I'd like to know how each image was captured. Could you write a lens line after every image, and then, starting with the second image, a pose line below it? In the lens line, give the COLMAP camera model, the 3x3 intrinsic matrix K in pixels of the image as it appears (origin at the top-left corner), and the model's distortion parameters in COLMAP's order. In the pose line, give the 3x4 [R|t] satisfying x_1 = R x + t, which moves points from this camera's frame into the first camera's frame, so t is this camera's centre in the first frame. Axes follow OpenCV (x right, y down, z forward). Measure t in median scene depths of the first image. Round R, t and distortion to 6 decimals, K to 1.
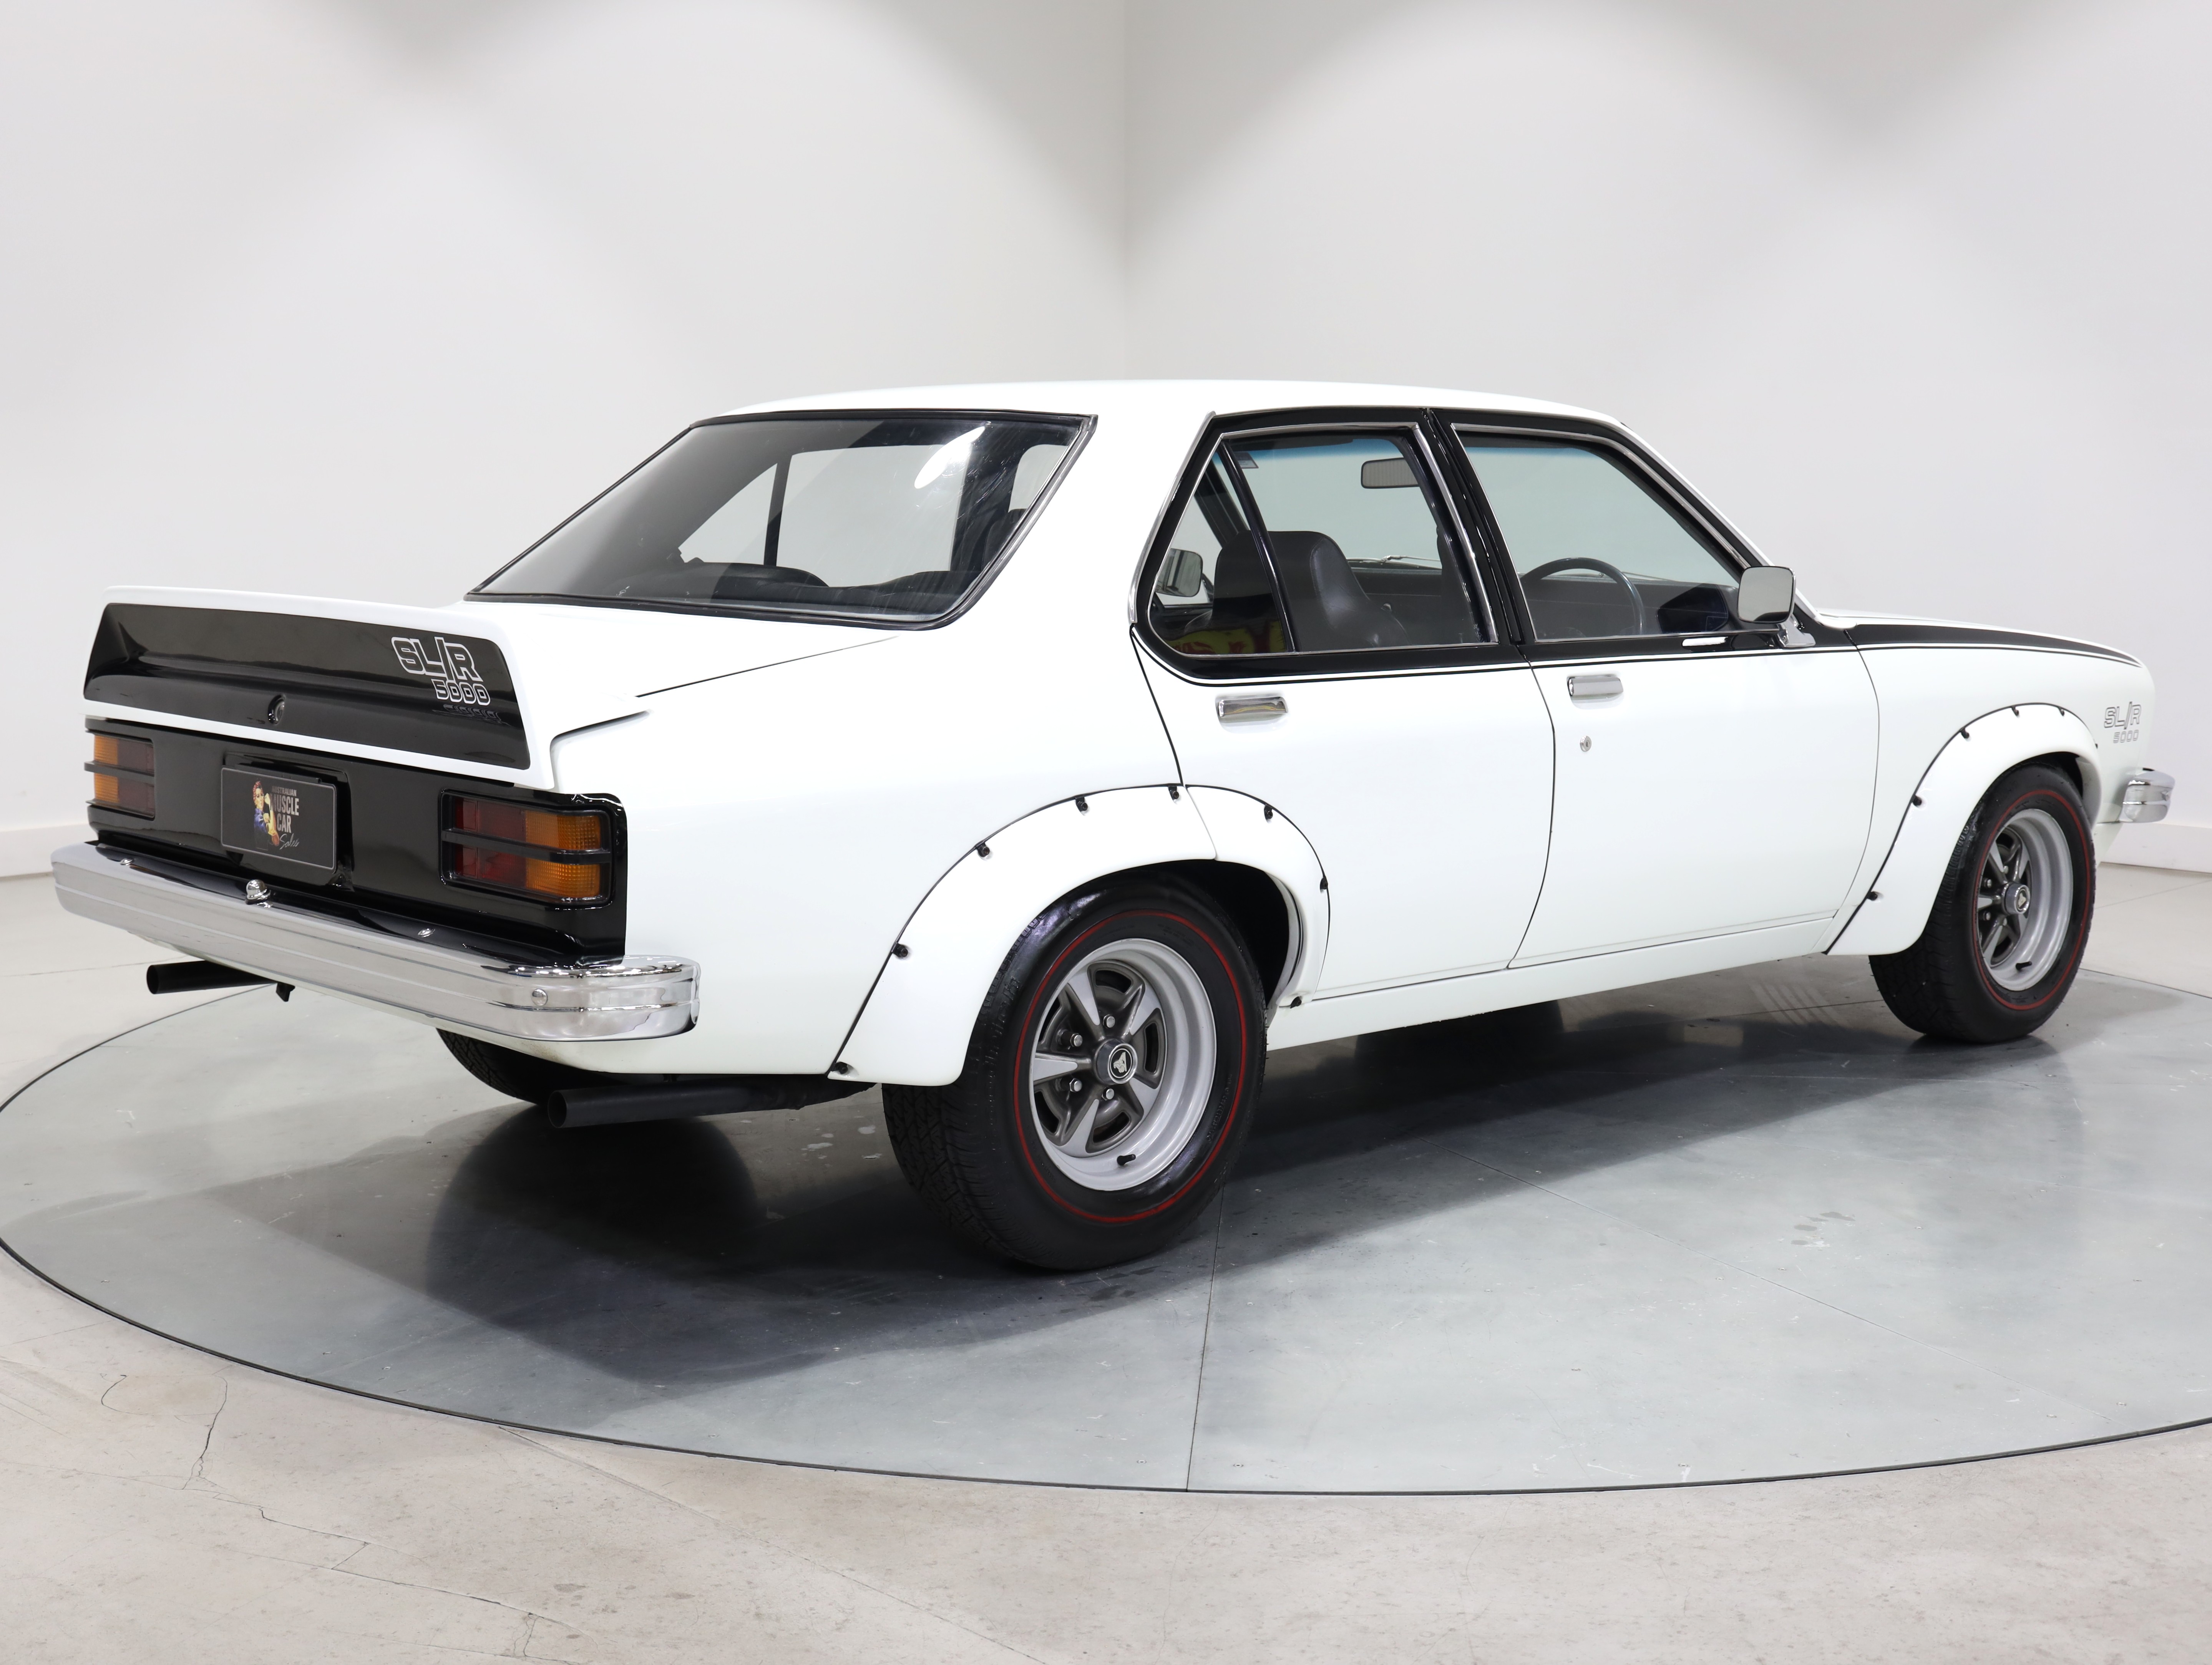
lens RADIAL K [[2767.8, 0, 1106.0], [0, 2767.8, 832.5], [0, 0, 1]] dist [0.005740, 0.005244]
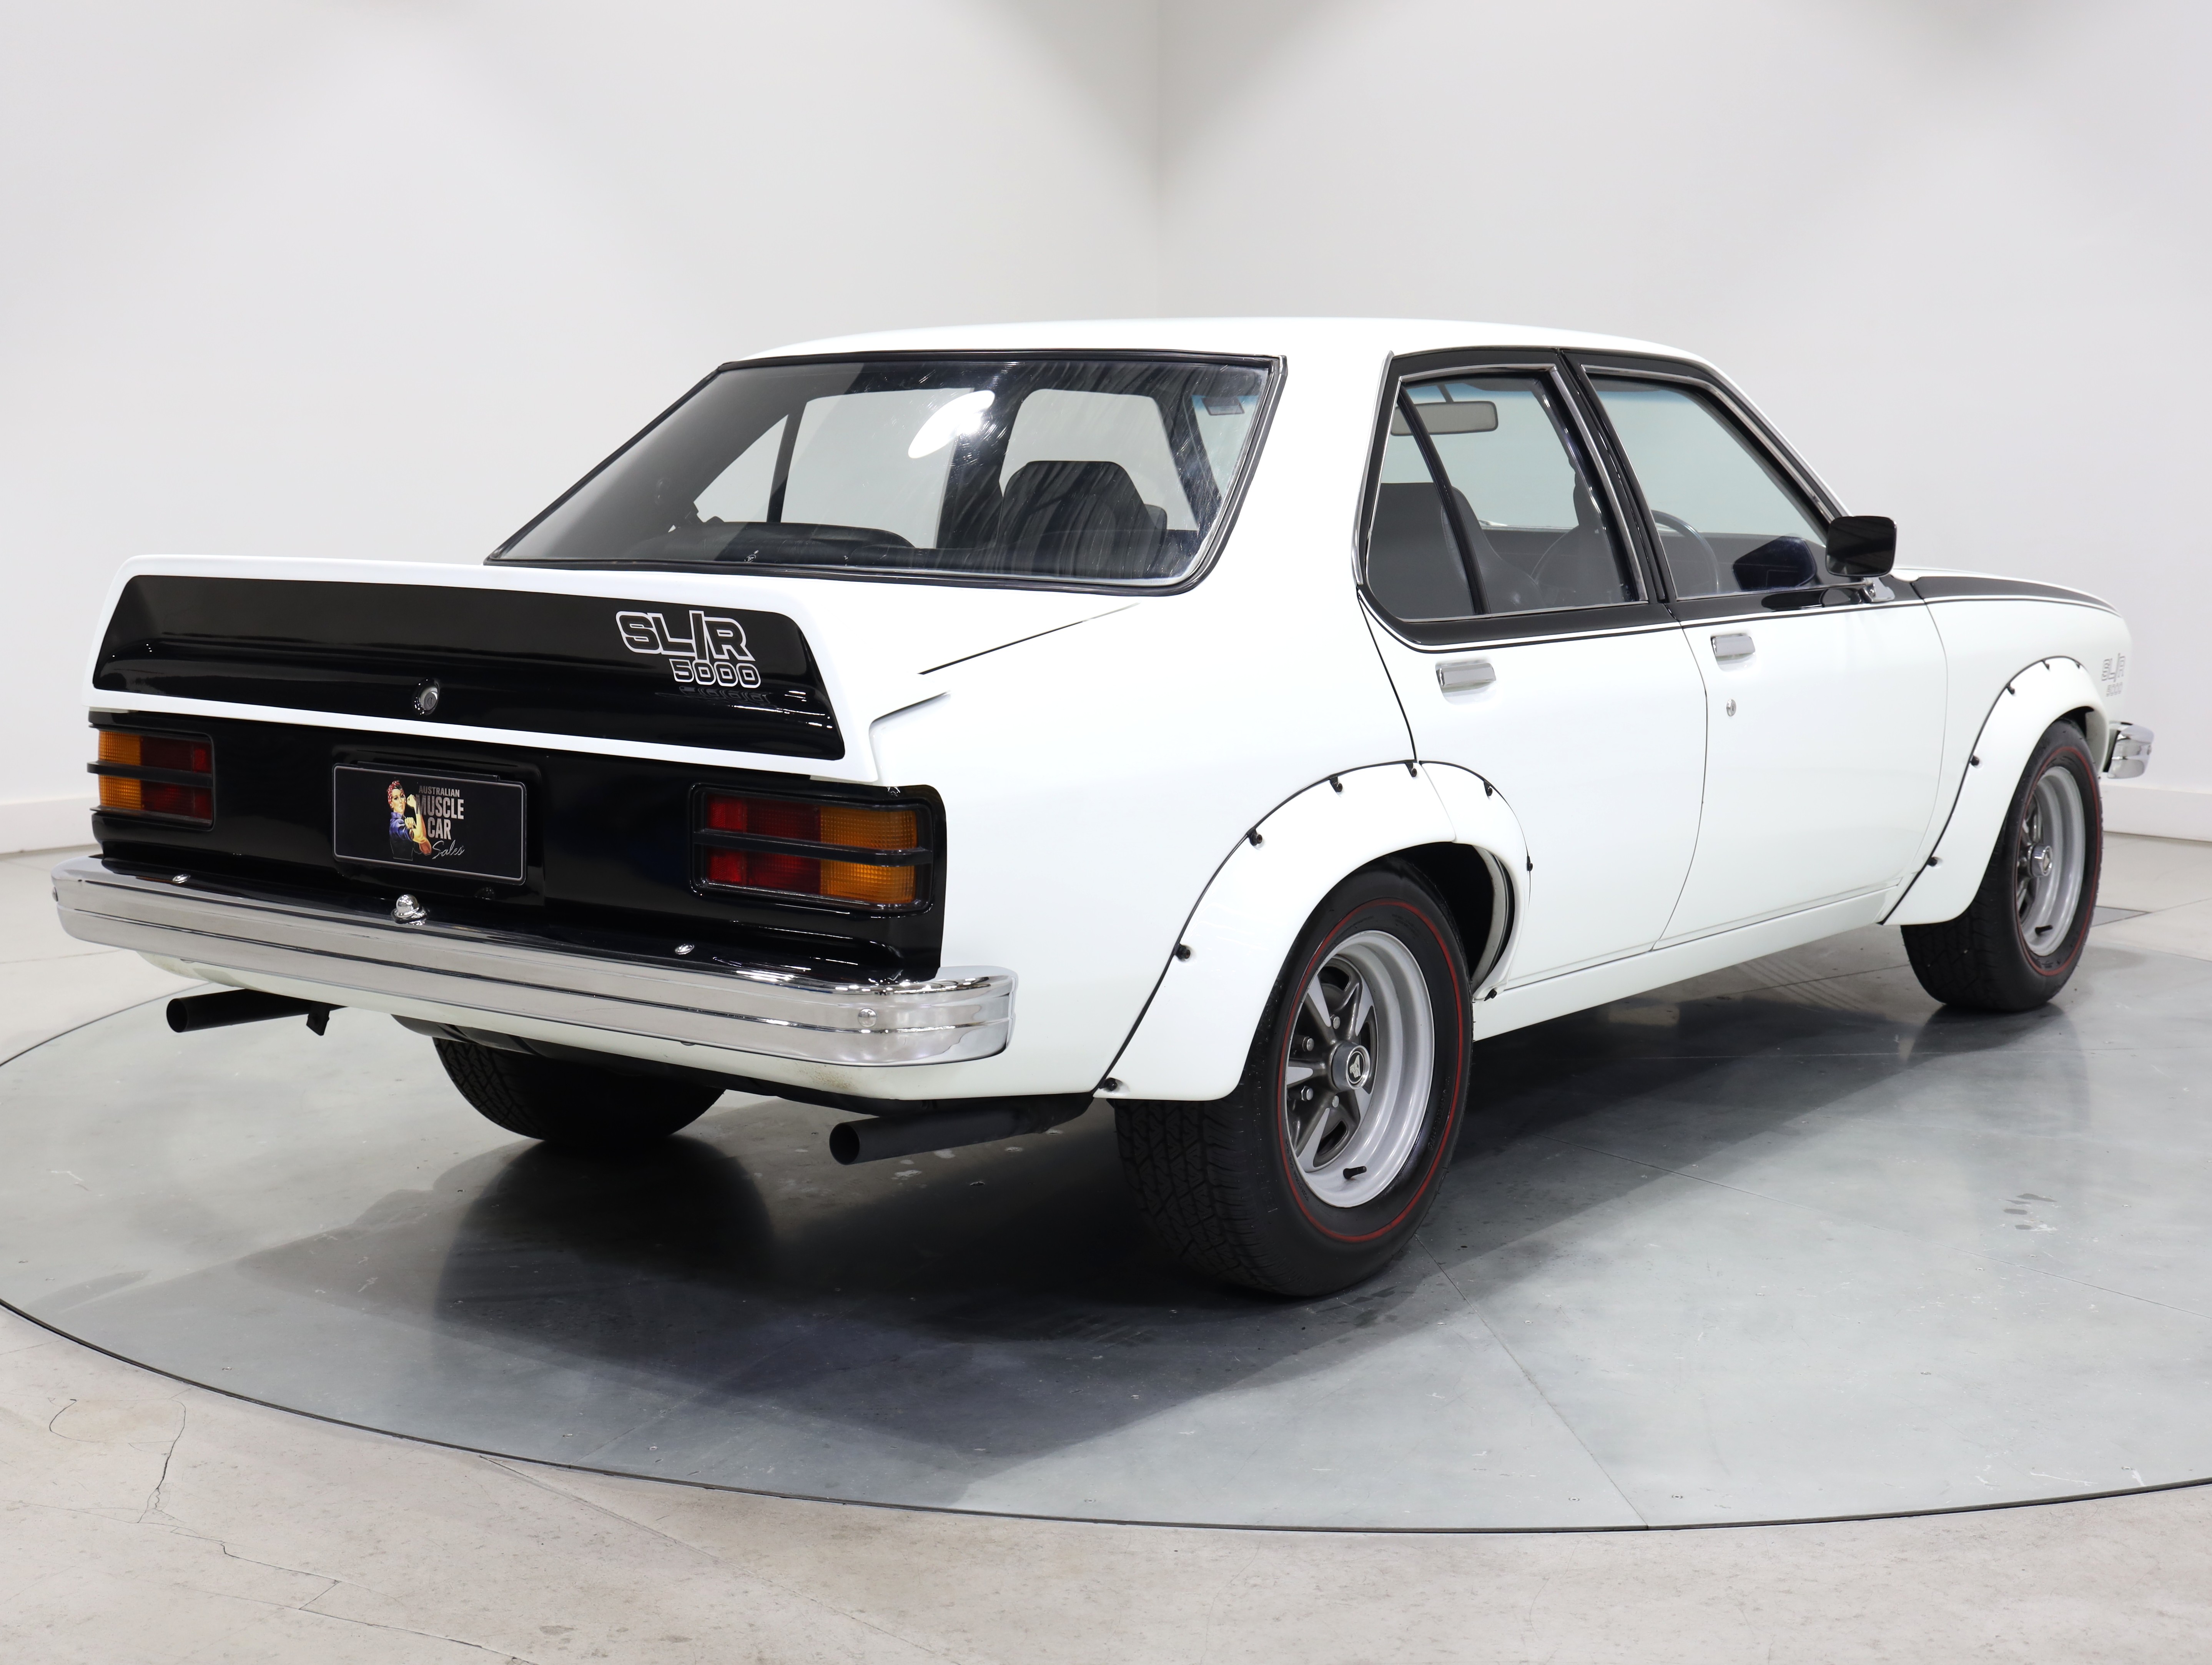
lens RADIAL K [[3030.7, 0, 1106.0], [0, 3030.7, 832.5], [0, 0, 1]] dist [0.016972, 0.000477]
pose [[0.983472, -0.026408, 0.179125, -0.244973], [0.025031, 0.999637, 0.009947, -0.005838], [-0.179323, -0.005299, 0.983776, 0.029470]]
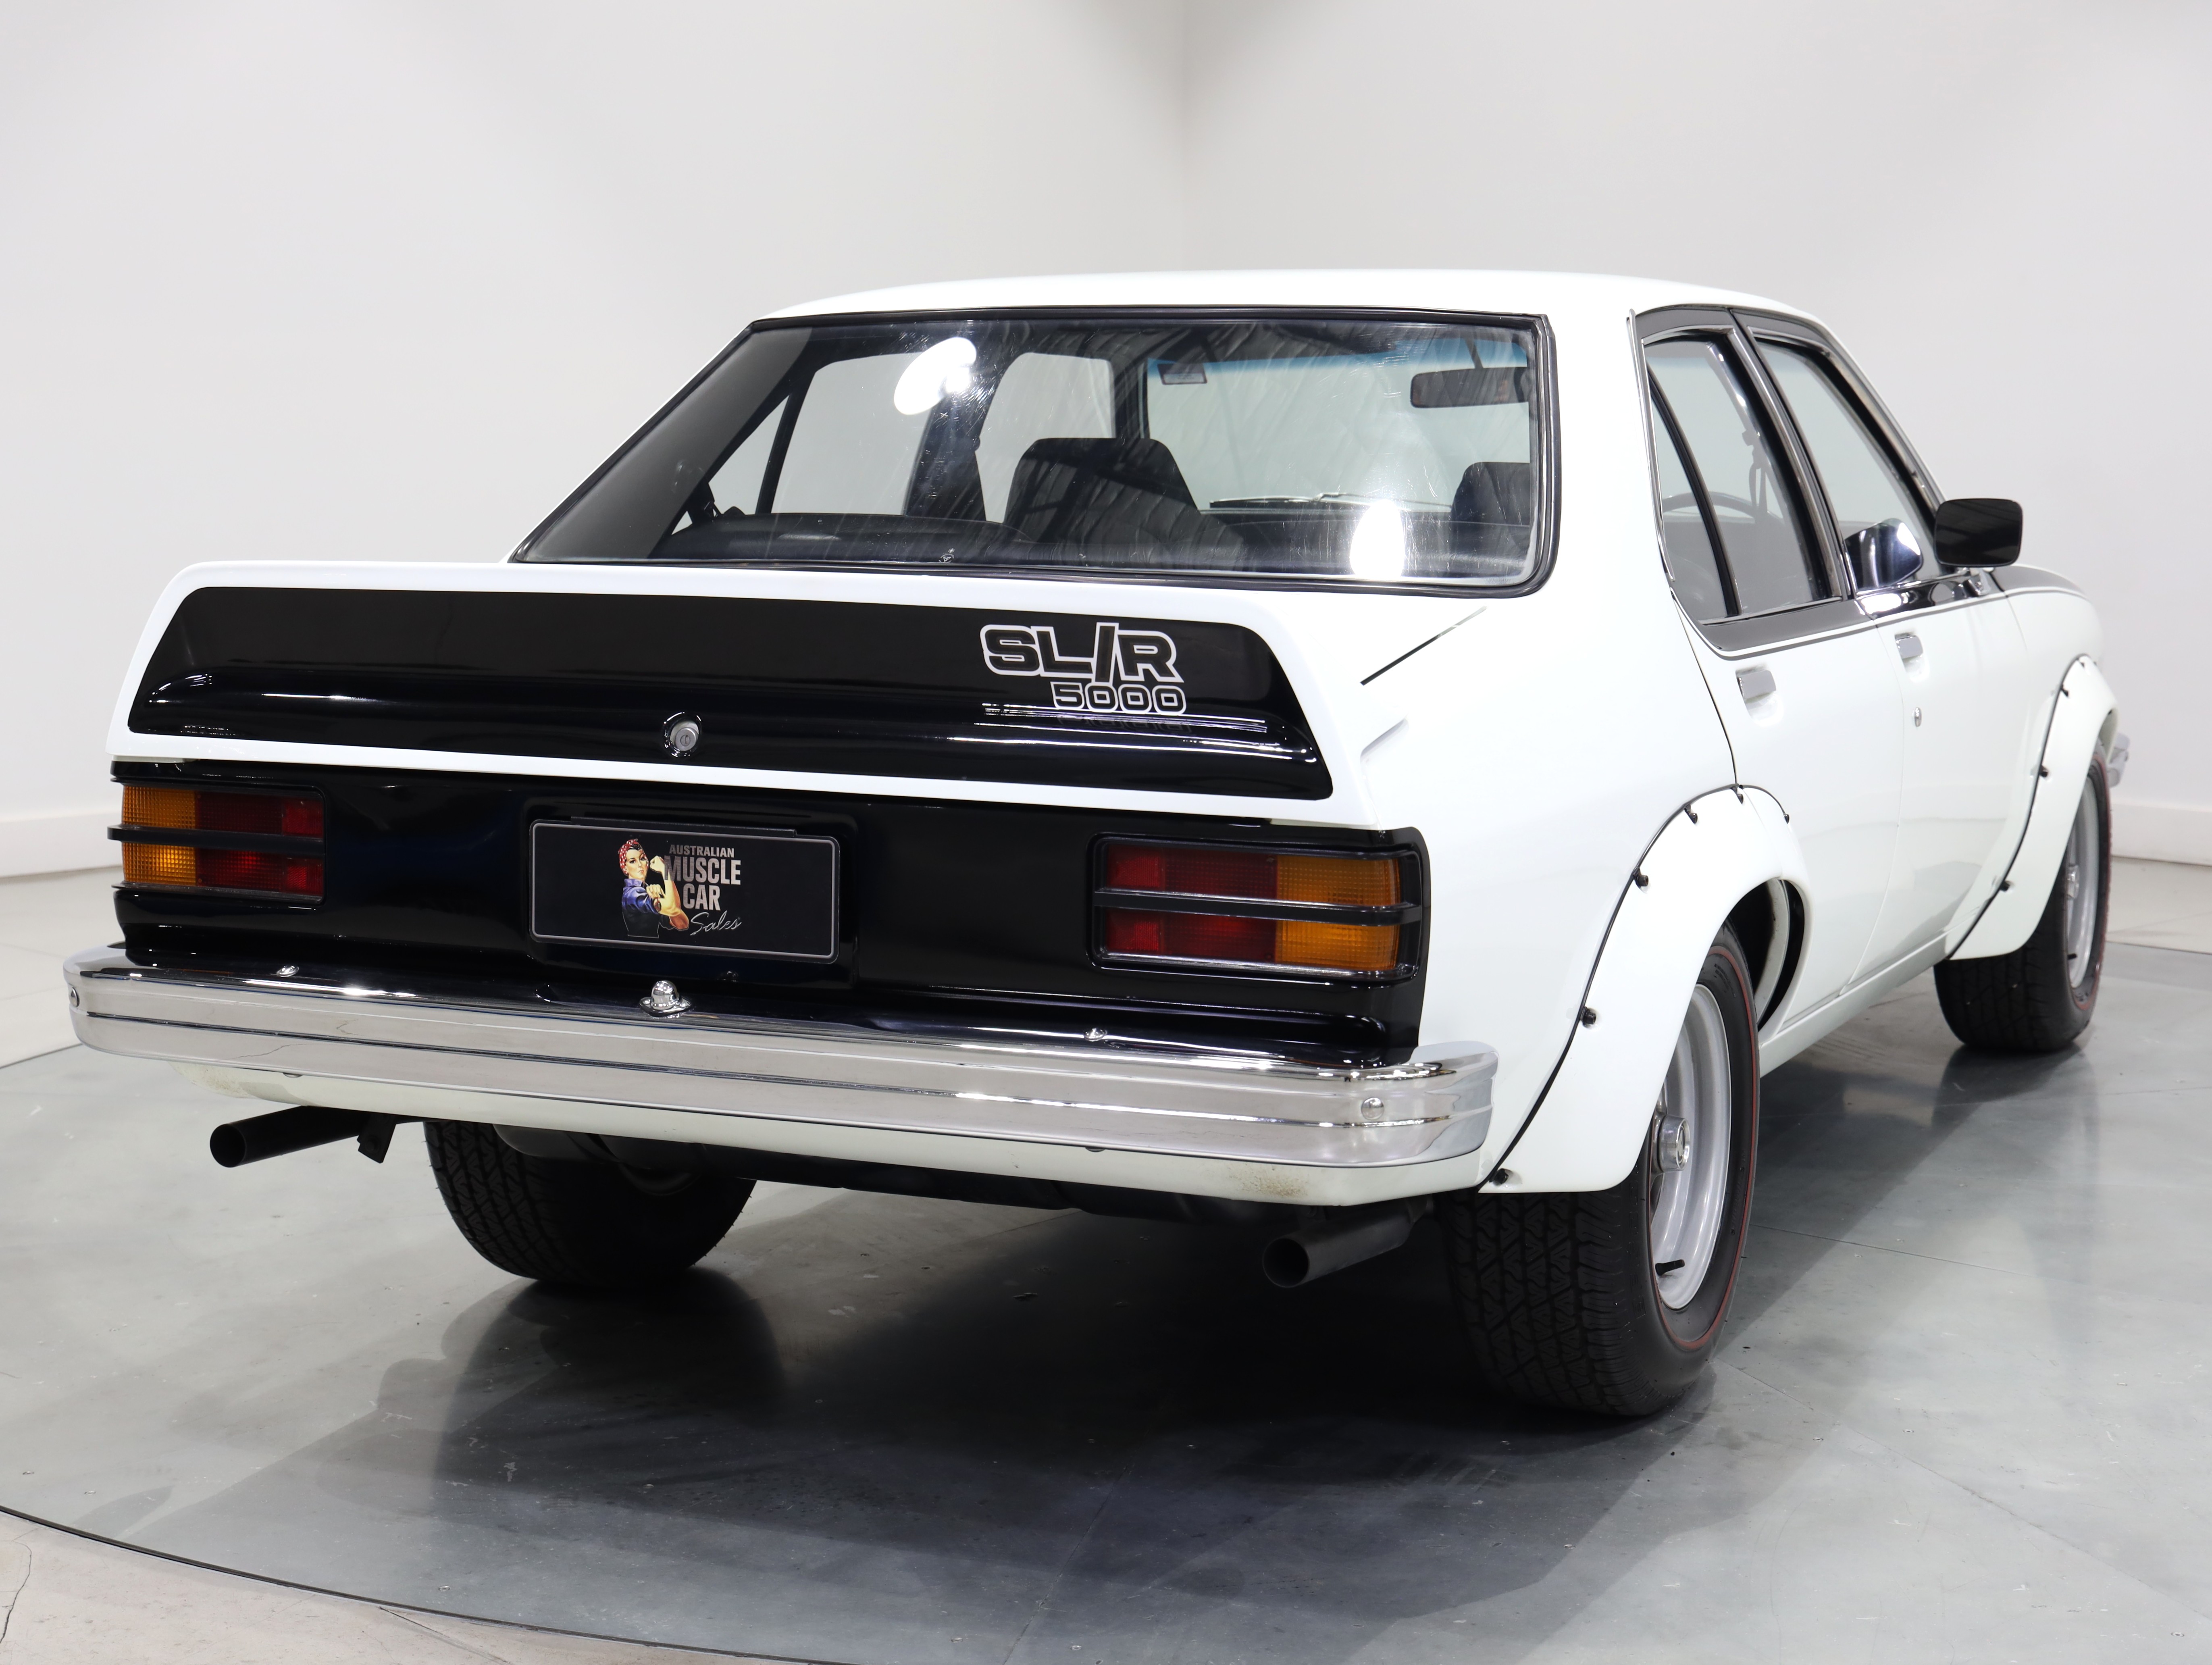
lens RADIAL K [[3550.0, 0, 1106.0], [0, 3550.0, 832.5], [0, 0, 1]] dist [0.035733, 0.074495]
pose [[0.921044, -0.049221, 0.386336, -0.511997], [0.050394, 0.998704, 0.007097, -0.019442], [-0.386185, 0.012932, 0.922331, 0.128838]]
